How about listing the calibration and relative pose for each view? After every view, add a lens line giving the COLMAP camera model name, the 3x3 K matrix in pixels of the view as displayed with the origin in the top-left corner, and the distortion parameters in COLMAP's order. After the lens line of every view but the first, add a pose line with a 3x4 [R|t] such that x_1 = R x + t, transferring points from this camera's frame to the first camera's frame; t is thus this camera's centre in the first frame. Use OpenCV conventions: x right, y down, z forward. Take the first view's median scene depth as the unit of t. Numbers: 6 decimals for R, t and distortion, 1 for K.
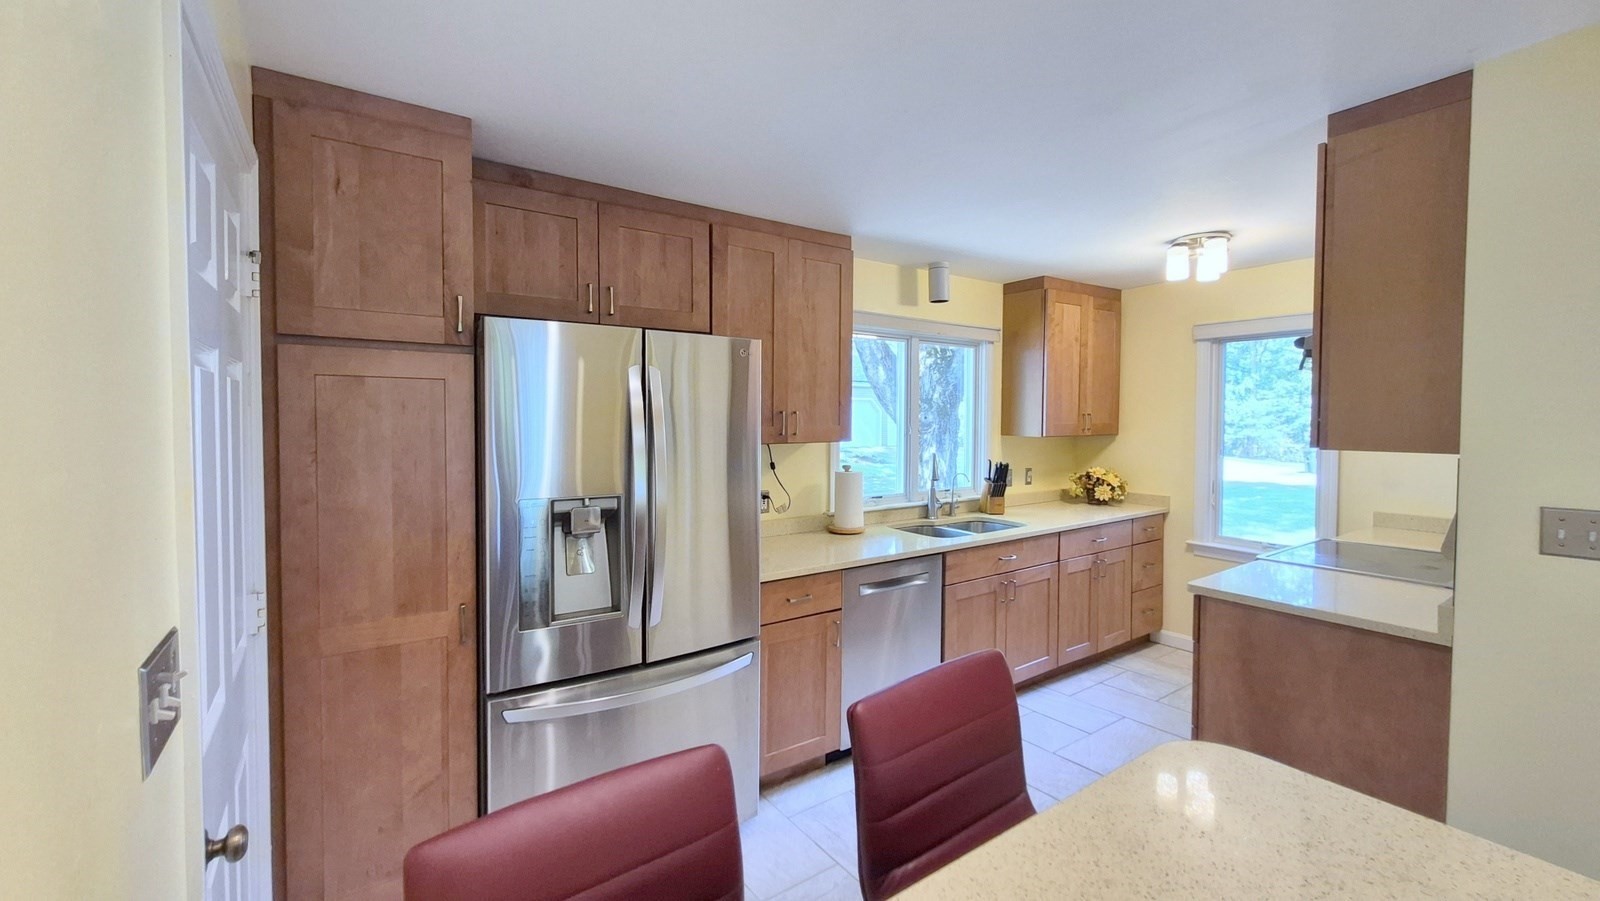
lens RADIAL K [[697.5, 0, 798.6], [0, 697.5, 437.1], [0, 0, 1]] dist [0.003106, 0.000299]
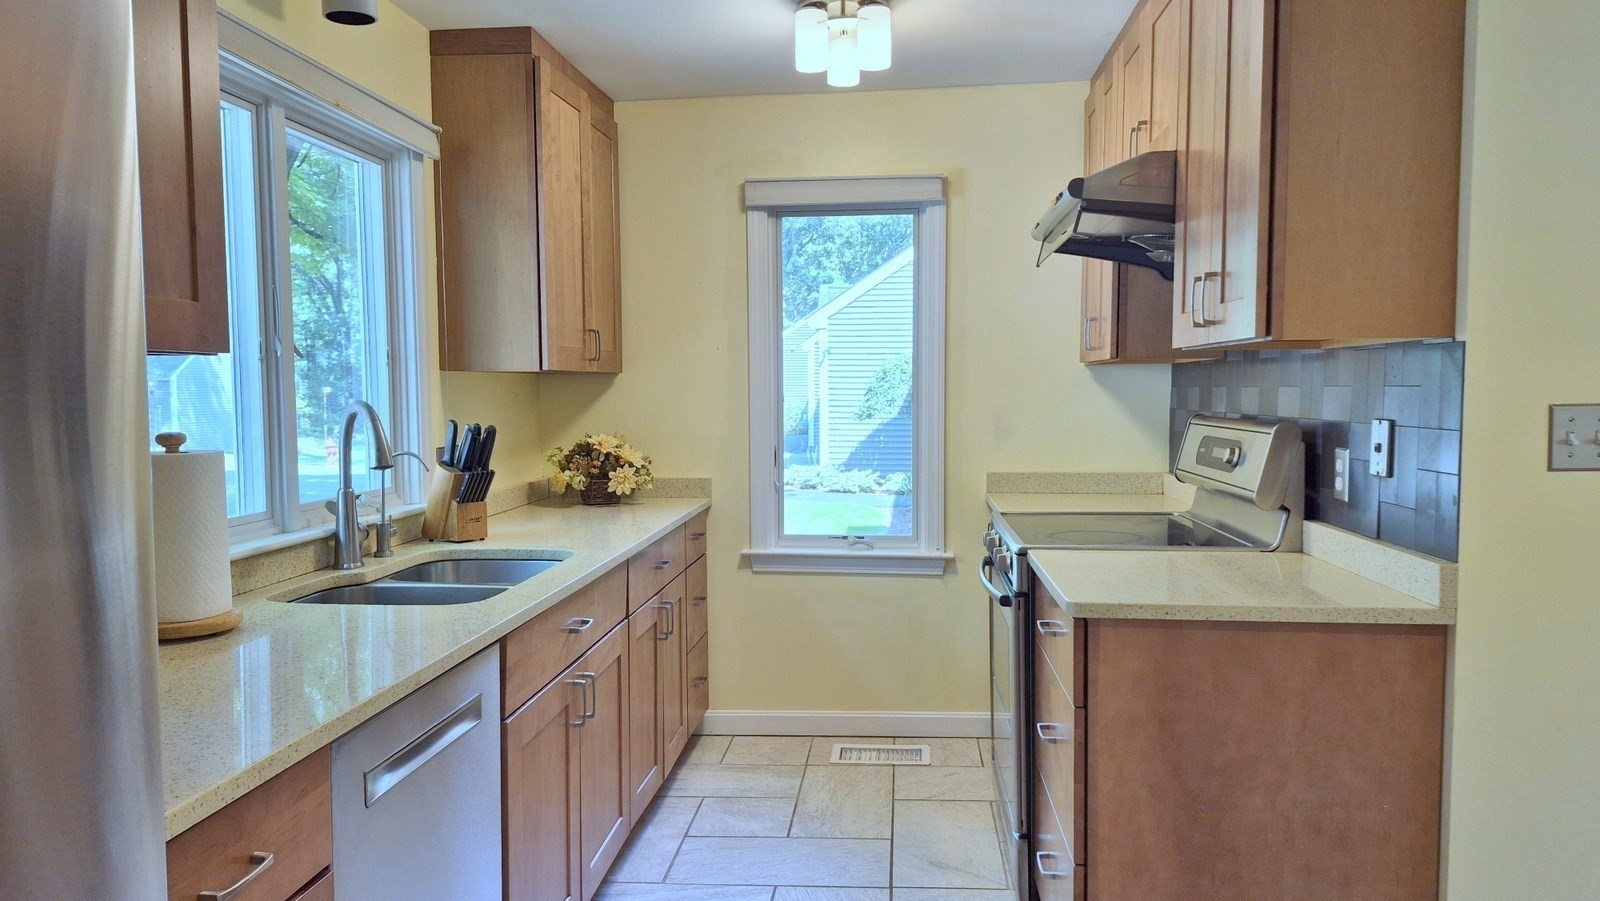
lens RADIAL K [[1112.5, 0, 809.4], [0, 1112.5, 466.6], [0, 0, 1]] dist [0.086667, -0.093553]
pose [[0.634583, -0.059111, 0.770591, -0.134822], [0.034023, 0.998241, 0.048556, 0.034998], [-0.772105, -0.004595, 0.635478, 0.369658]]
